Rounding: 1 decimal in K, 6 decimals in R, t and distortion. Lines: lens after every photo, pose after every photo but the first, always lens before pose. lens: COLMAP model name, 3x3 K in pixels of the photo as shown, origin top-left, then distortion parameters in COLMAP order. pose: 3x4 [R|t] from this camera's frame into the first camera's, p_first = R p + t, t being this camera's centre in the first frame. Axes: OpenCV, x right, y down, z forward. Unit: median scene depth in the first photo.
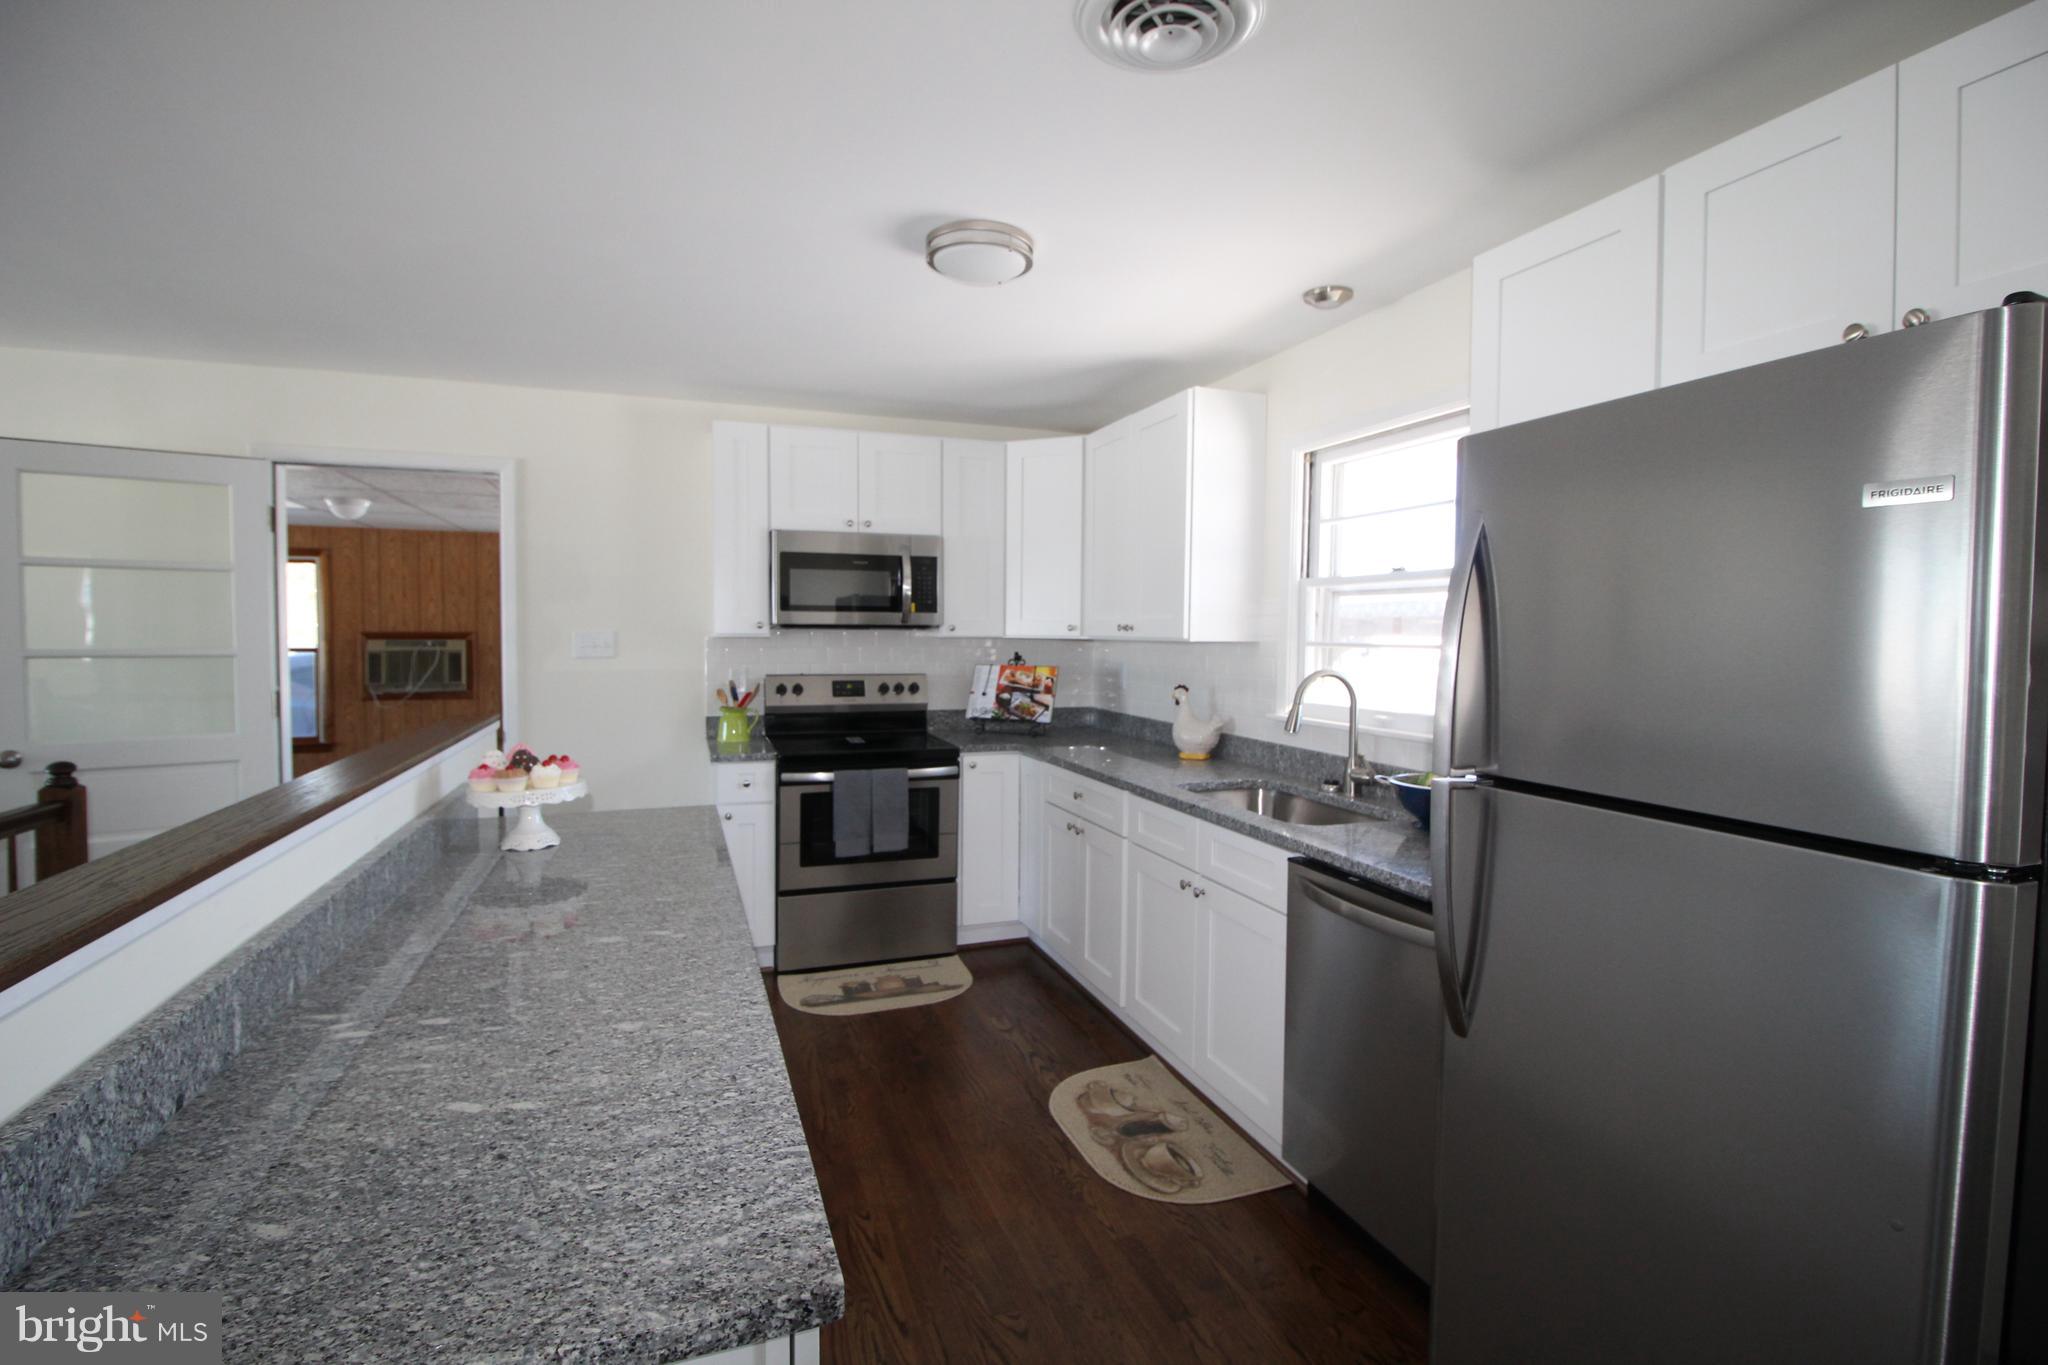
lens RADIAL K [[950.7, 0, 1022.2], [0, 950.7, 669.8], [0, 0, 1]] dist [0.001968, -0.014685]
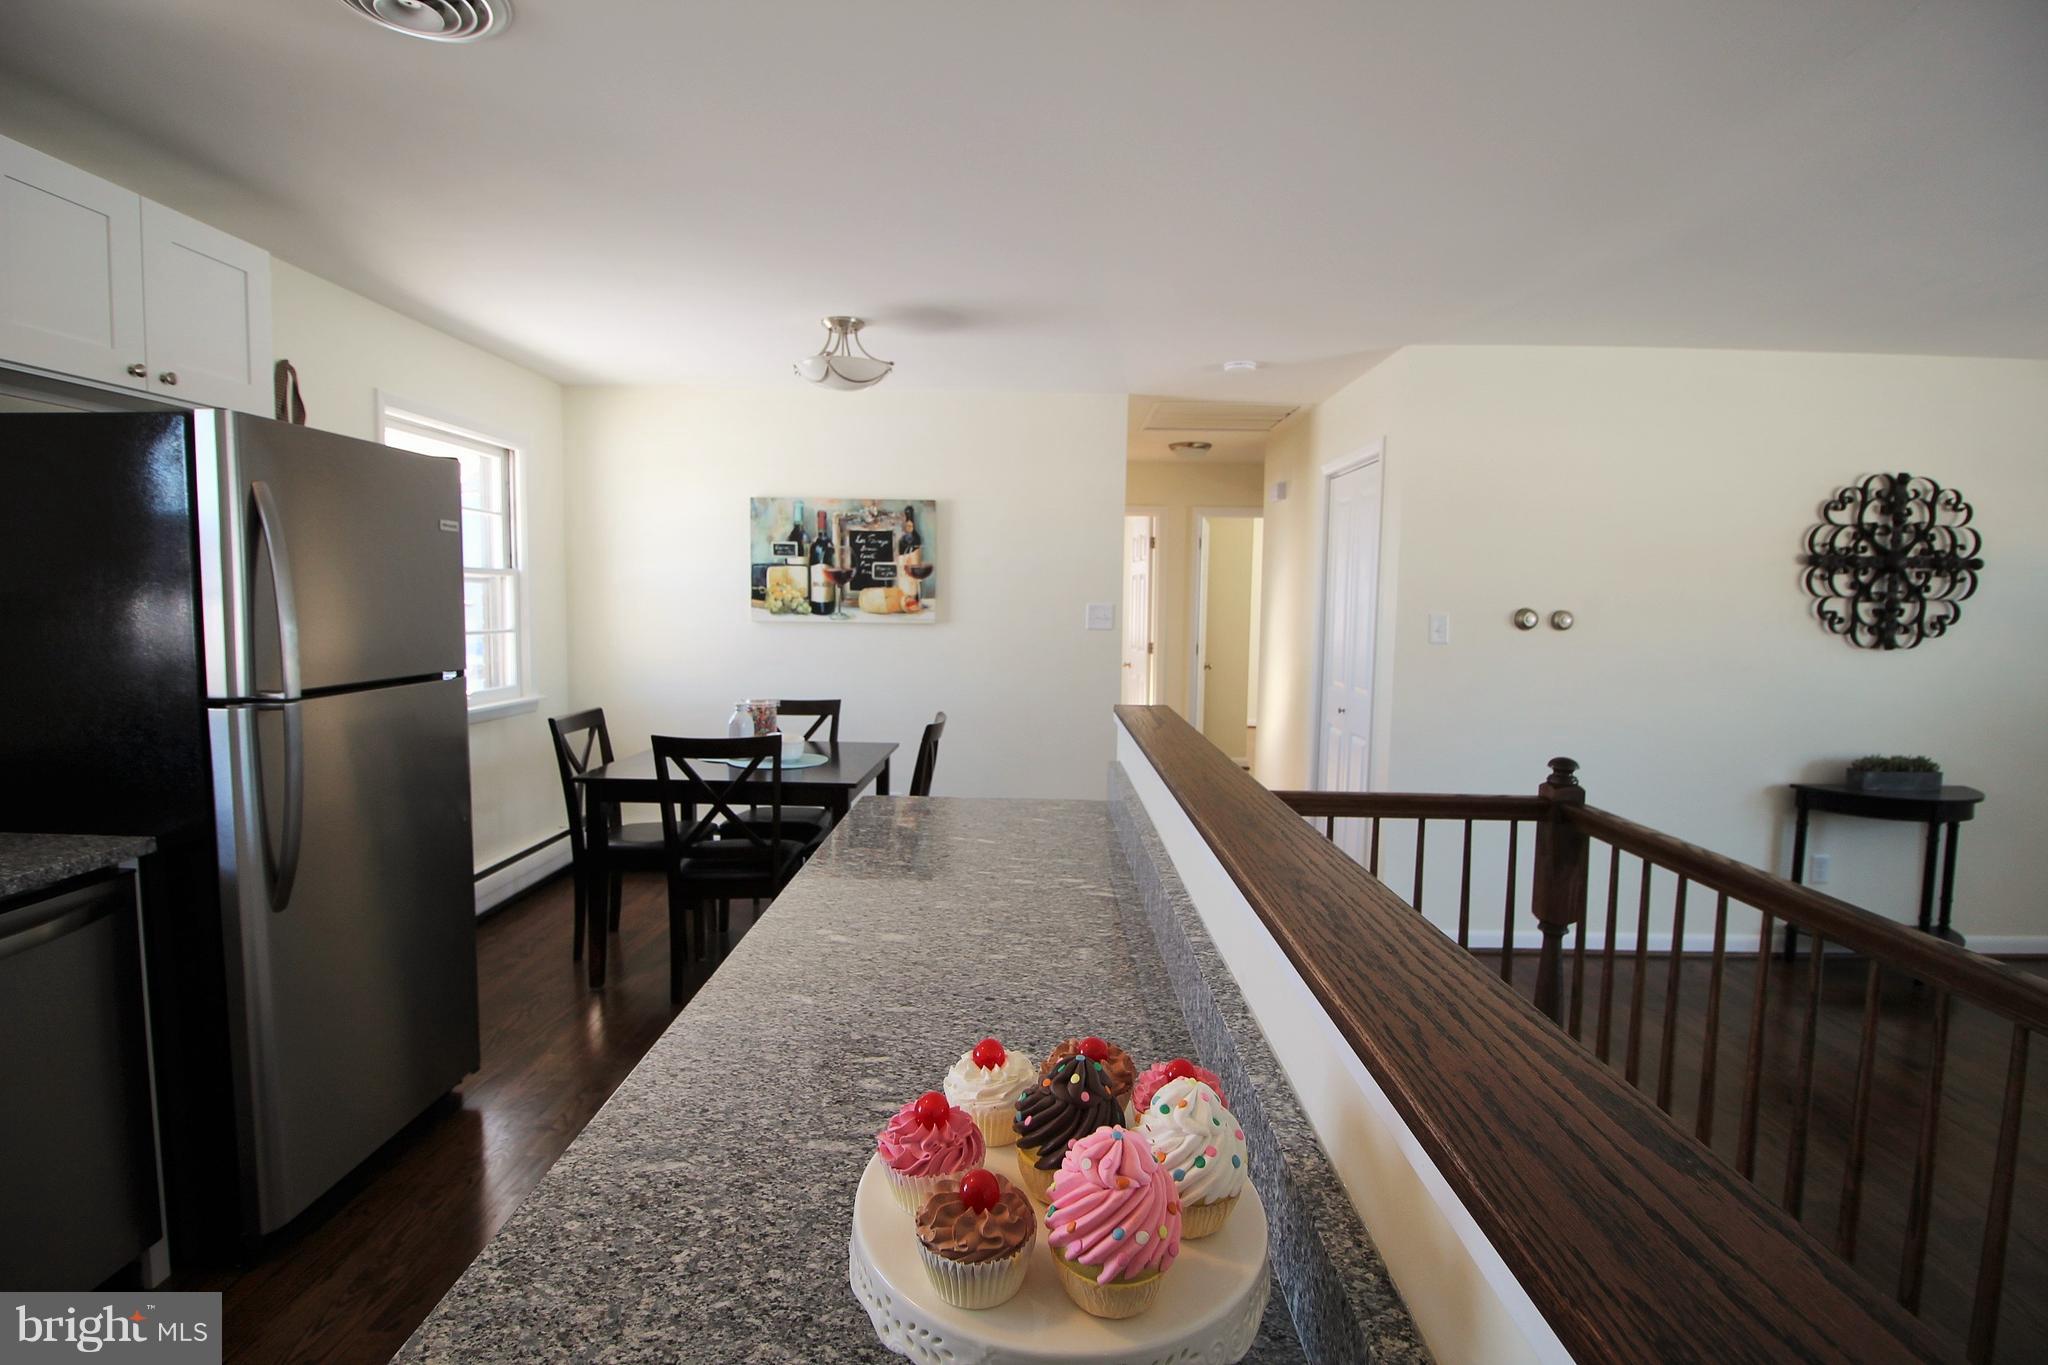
lens RADIAL K [[952.5, 0, 1027.5], [0, 952.5, 670.4], [0, 0, 1]] dist [0.000630, -0.013826]
pose [[-0.936055, -0.051279, 0.348096, -0.339210], [-0.010231, 0.992872, 0.118749, -0.030816], [-0.351704, 0.107594, -0.929908, 0.701580]]
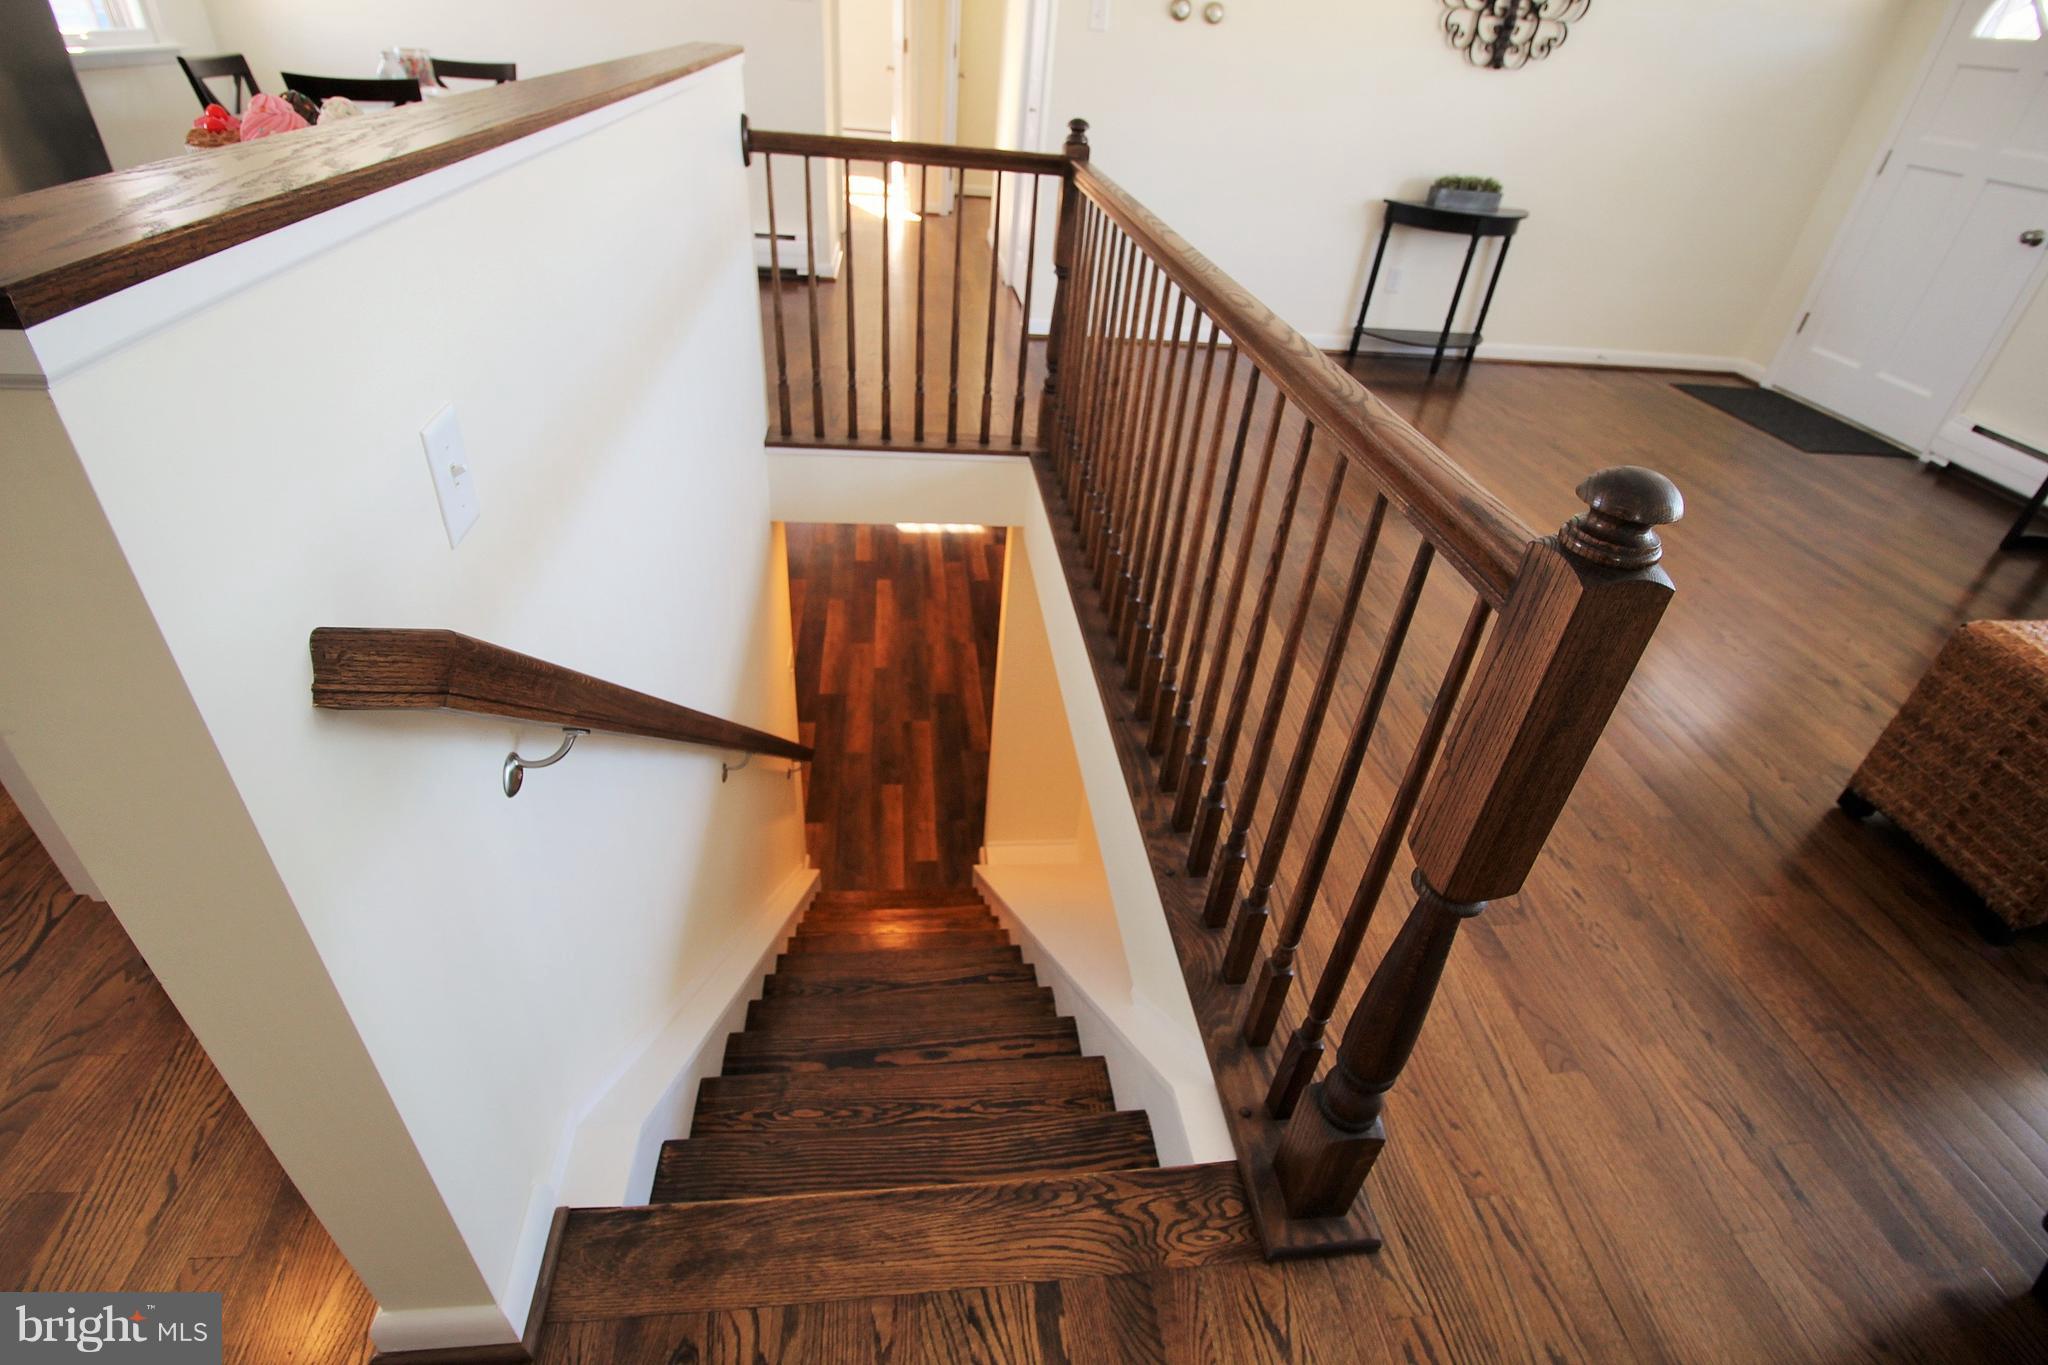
lens RADIAL K [[952.5, 0, 1027.5], [0, 952.5, 670.4], [0, 0, 1]] dist [0.000630, -0.013826]
pose [[-0.969131, -0.204113, 0.138284, -0.595457], [-0.082325, 0.796606, 0.598867, -0.003380], [-0.232395, 0.568996, -0.788819, 0.845870]]
